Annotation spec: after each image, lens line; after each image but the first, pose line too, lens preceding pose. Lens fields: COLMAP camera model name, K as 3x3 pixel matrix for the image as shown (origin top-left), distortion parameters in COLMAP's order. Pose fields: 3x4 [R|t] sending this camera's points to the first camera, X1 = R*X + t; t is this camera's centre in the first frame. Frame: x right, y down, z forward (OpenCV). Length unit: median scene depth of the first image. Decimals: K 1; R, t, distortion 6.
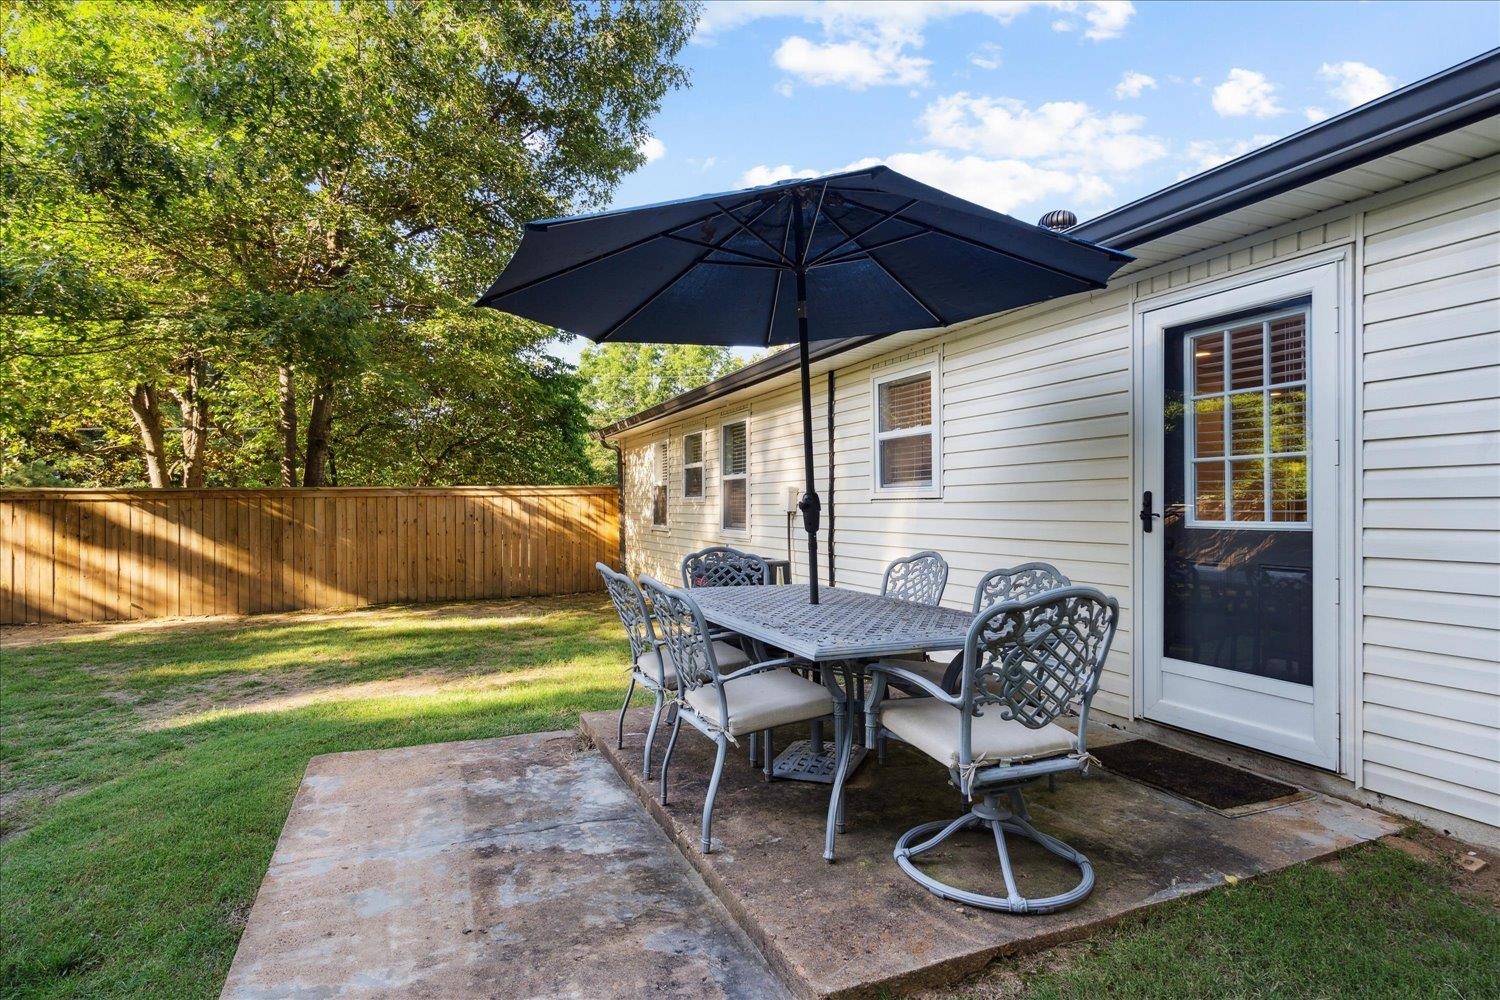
lens RADIAL K [[821.2, 0, 751.0], [0, 821.2, 511.6], [0, 0, 1]] dist [0.007293, -0.000597]
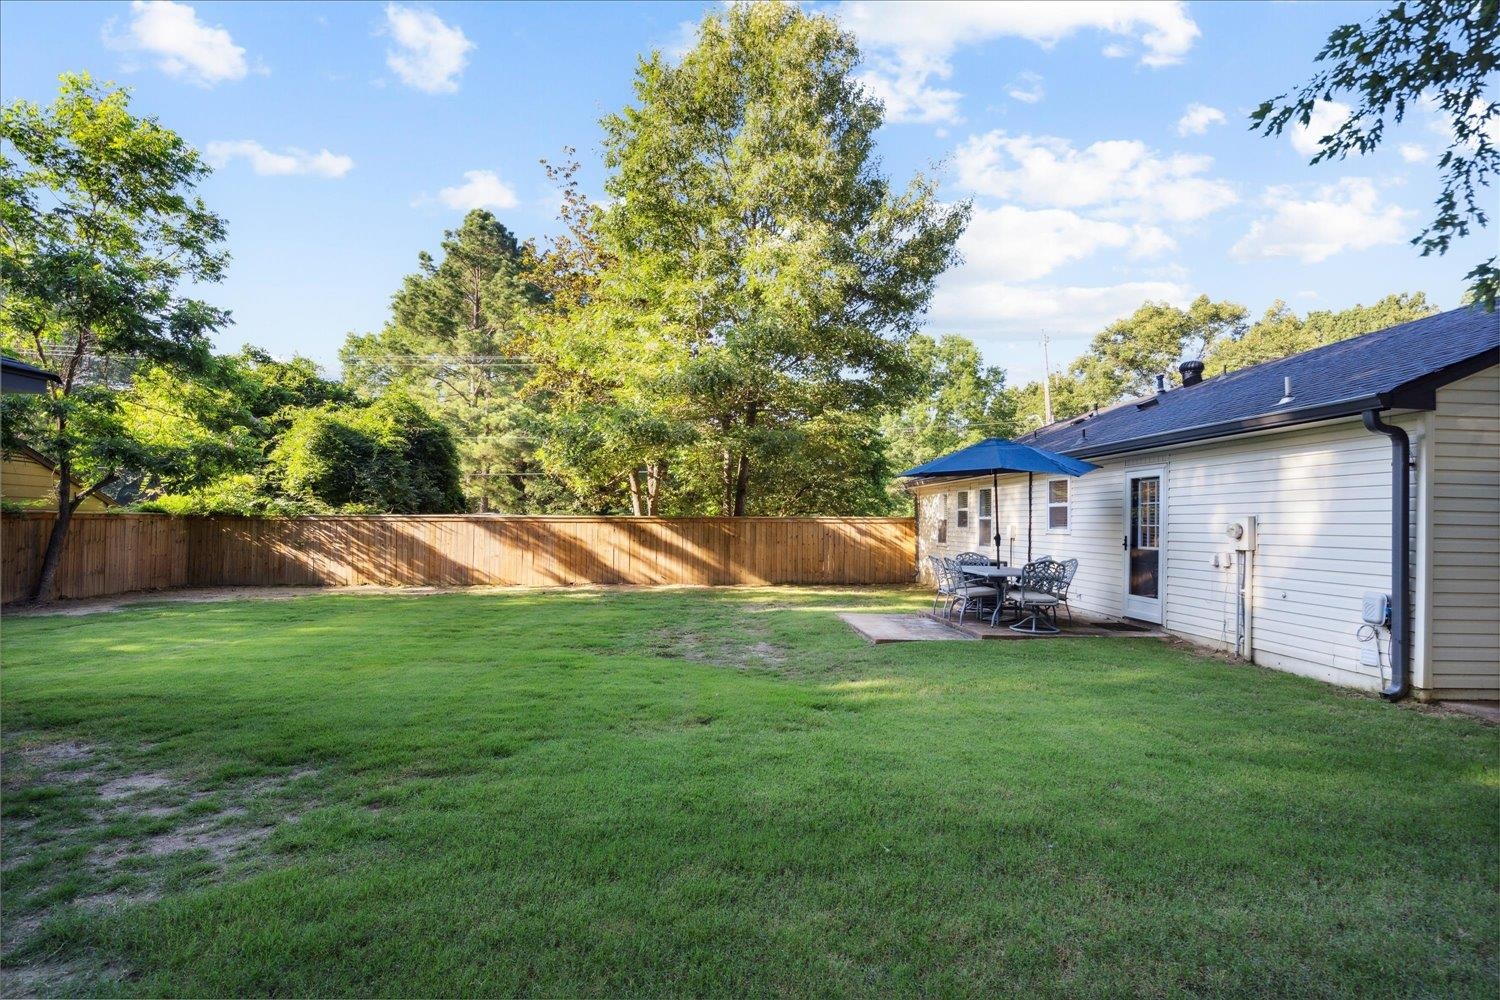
lens RADIAL K [[821.2, 0, 764.8], [0, 821.2, 495.7], [0, 0, 1]] dist [0.007293, -0.000597]
pose [[0.951586, 0.008169, -0.307274, 0.056347], [-0.020721, 0.999078, -0.037608, -0.010059], [0.306683, 0.042154, 0.950878, -0.682555]]
